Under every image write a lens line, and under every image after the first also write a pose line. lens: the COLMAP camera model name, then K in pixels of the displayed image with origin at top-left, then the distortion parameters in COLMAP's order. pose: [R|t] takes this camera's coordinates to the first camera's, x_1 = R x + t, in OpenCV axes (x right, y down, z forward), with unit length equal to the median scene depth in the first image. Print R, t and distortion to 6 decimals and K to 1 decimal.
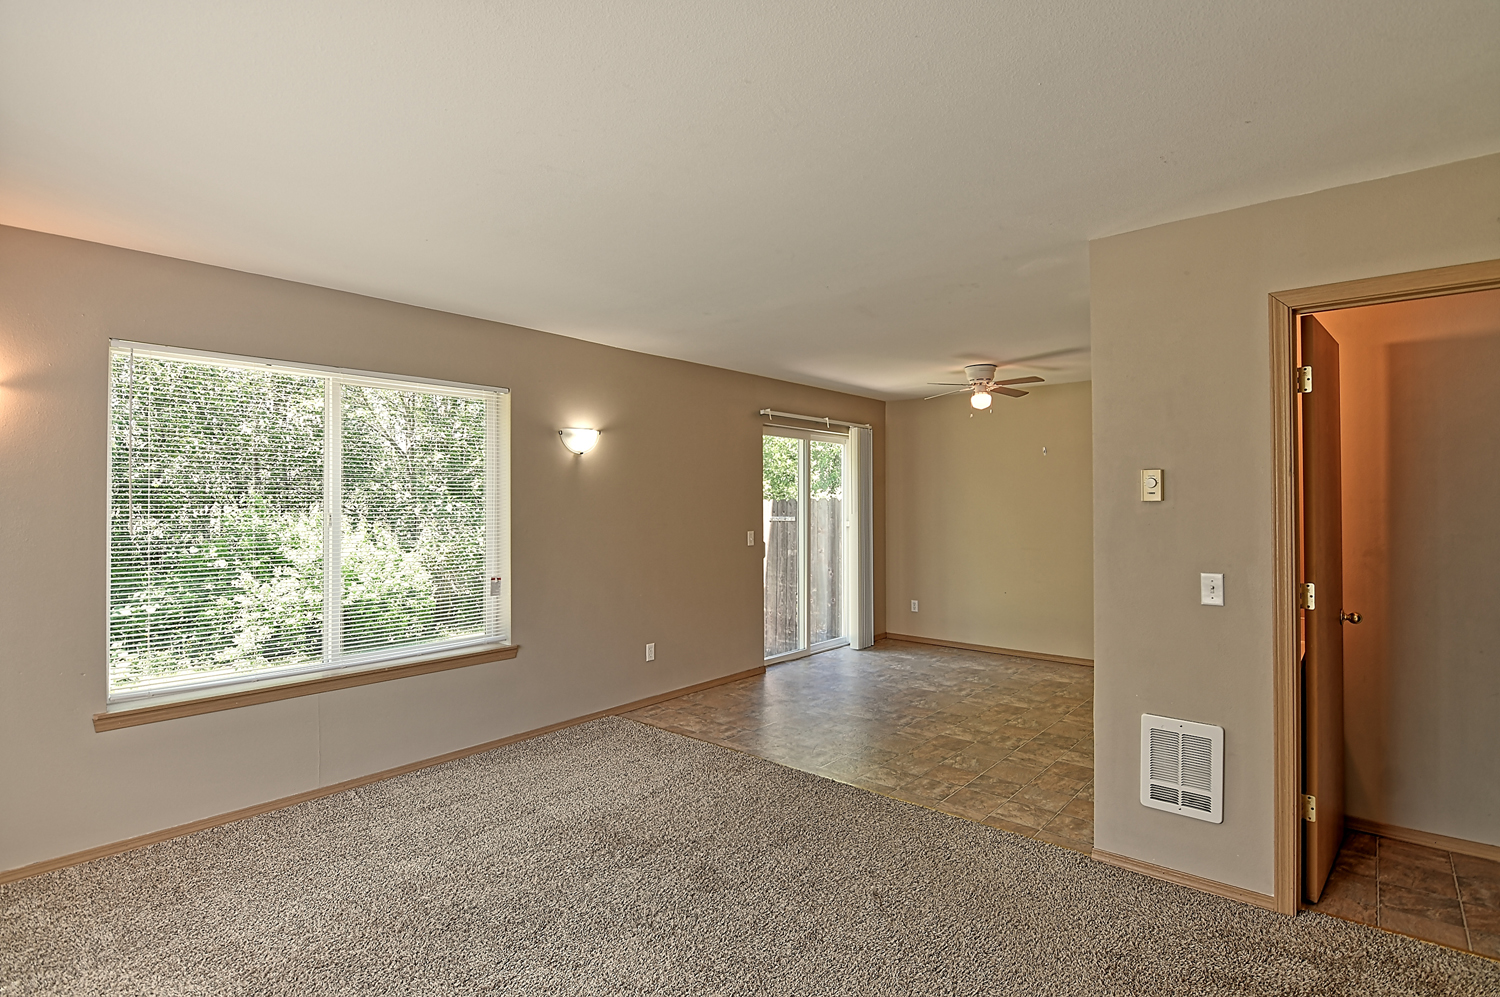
lens RADIAL K [[728.6, 0, 750.0], [0, 728.6, 498.5], [0, 0, 1]] dist [-0.017034, -0.000070]
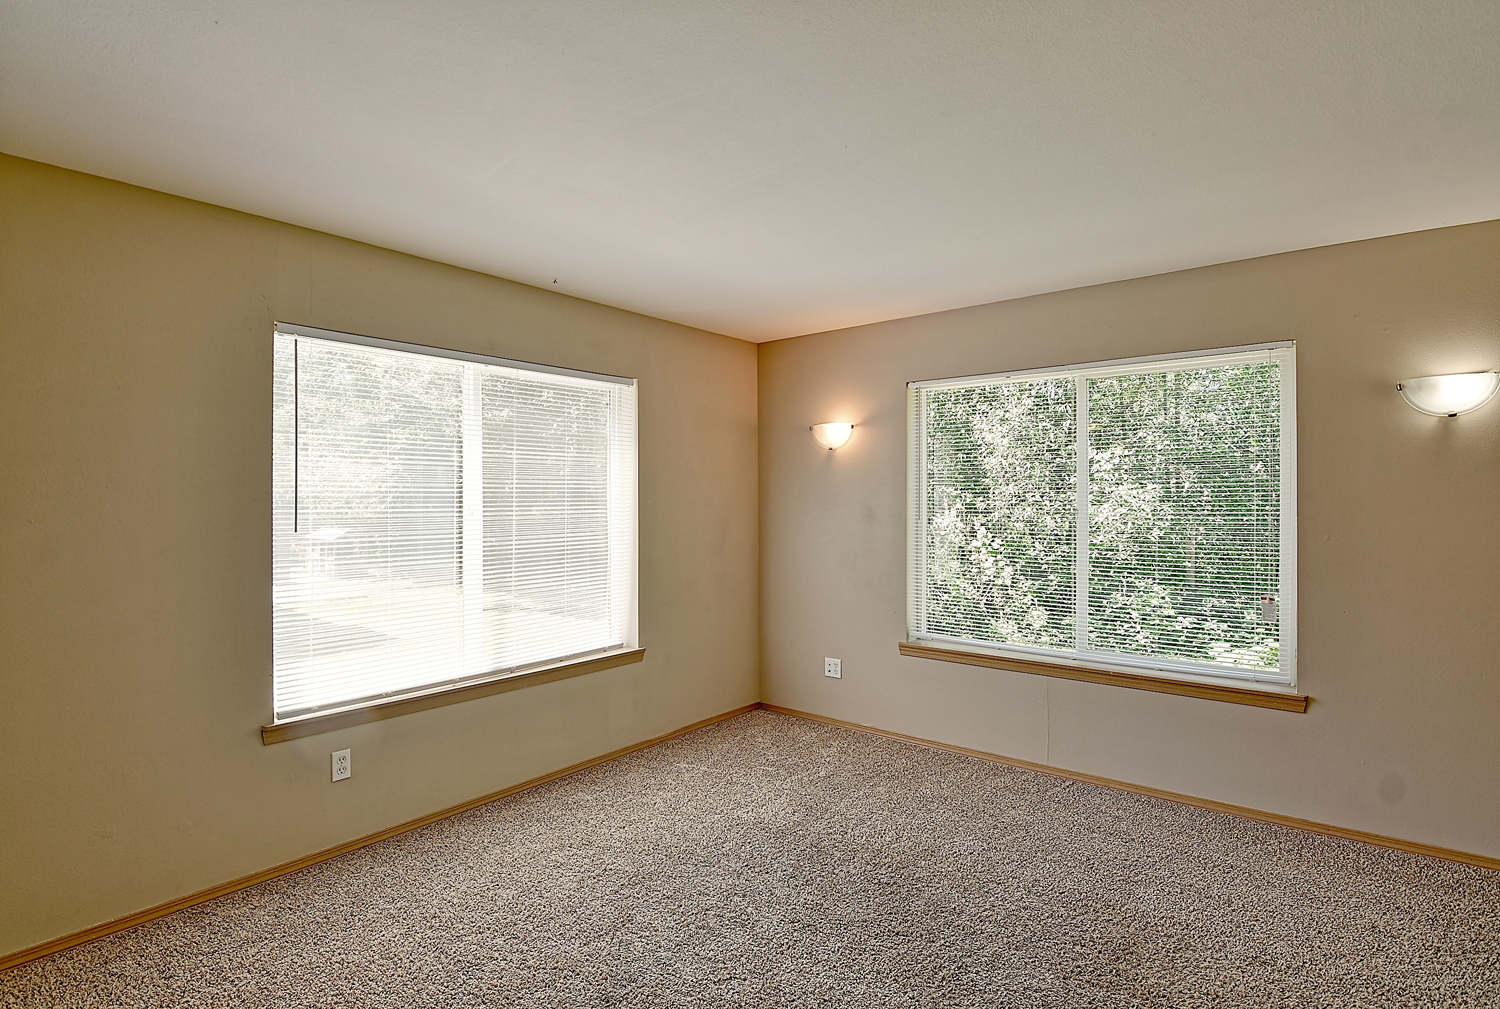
lens RADIAL K [[702.0, 0, 750.0], [0, 702.0, 504.5], [0, 0, 1]] dist [-0.000972, -0.000182]
pose [[0.055123, -0.006185, -0.998460, 0.925366], [-0.003308, 0.999974, -0.006377, 0.052927], [0.998474, 0.003654, 0.055101, 1.119177]]
